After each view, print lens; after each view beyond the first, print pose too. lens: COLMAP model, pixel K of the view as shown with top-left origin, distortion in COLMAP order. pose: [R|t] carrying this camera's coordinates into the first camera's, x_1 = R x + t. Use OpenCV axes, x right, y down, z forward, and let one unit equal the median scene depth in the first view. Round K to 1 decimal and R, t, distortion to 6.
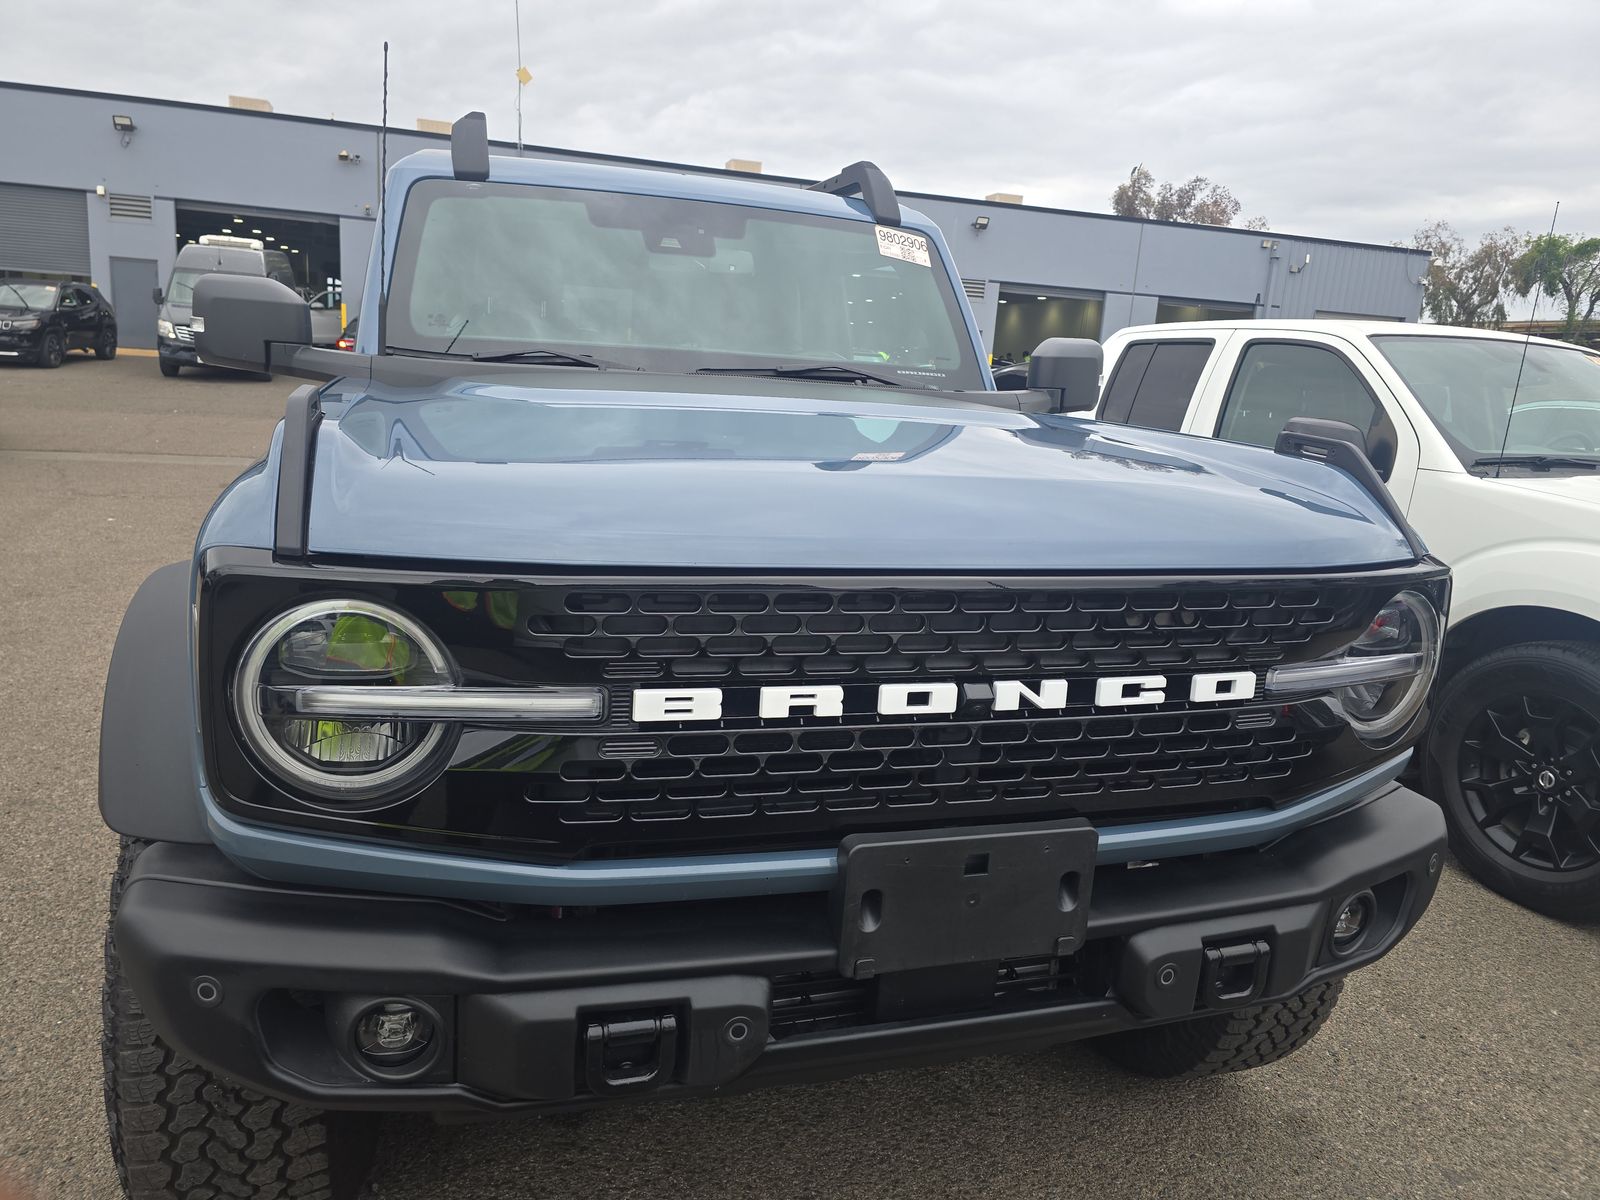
lens RADIAL K [[1078.5, 0, 800.0], [0, 1078.5, 600.0], [0, 0, 1]] dist [0.066790, -0.066493]
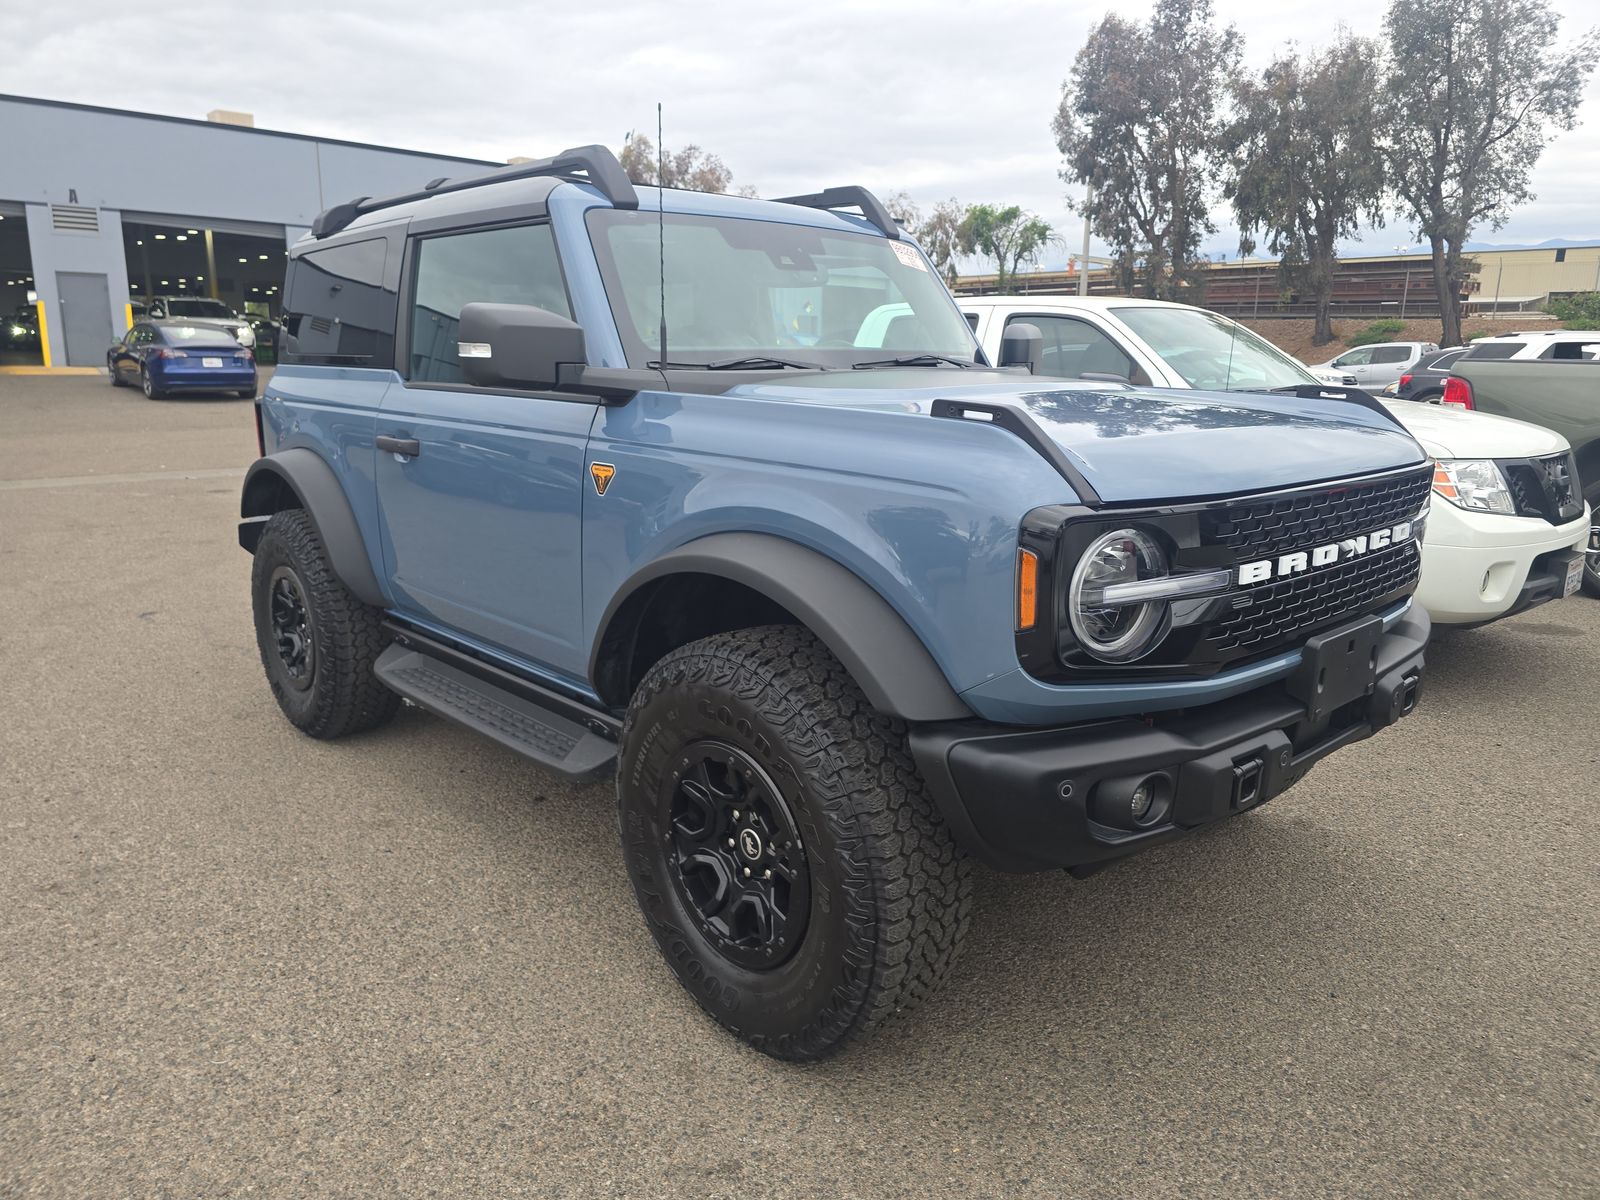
lens RADIAL K [[1088.4, 0, 795.6], [0, 1088.4, 593.2], [0, 0, 1]] dist [0.050771, -0.059516]
pose [[0.901782, -0.139676, 0.408999, -0.638757], [0.128963, 0.990188, 0.053811, -0.023865], [-0.412502, 0.004220, 0.910947, -0.112796]]
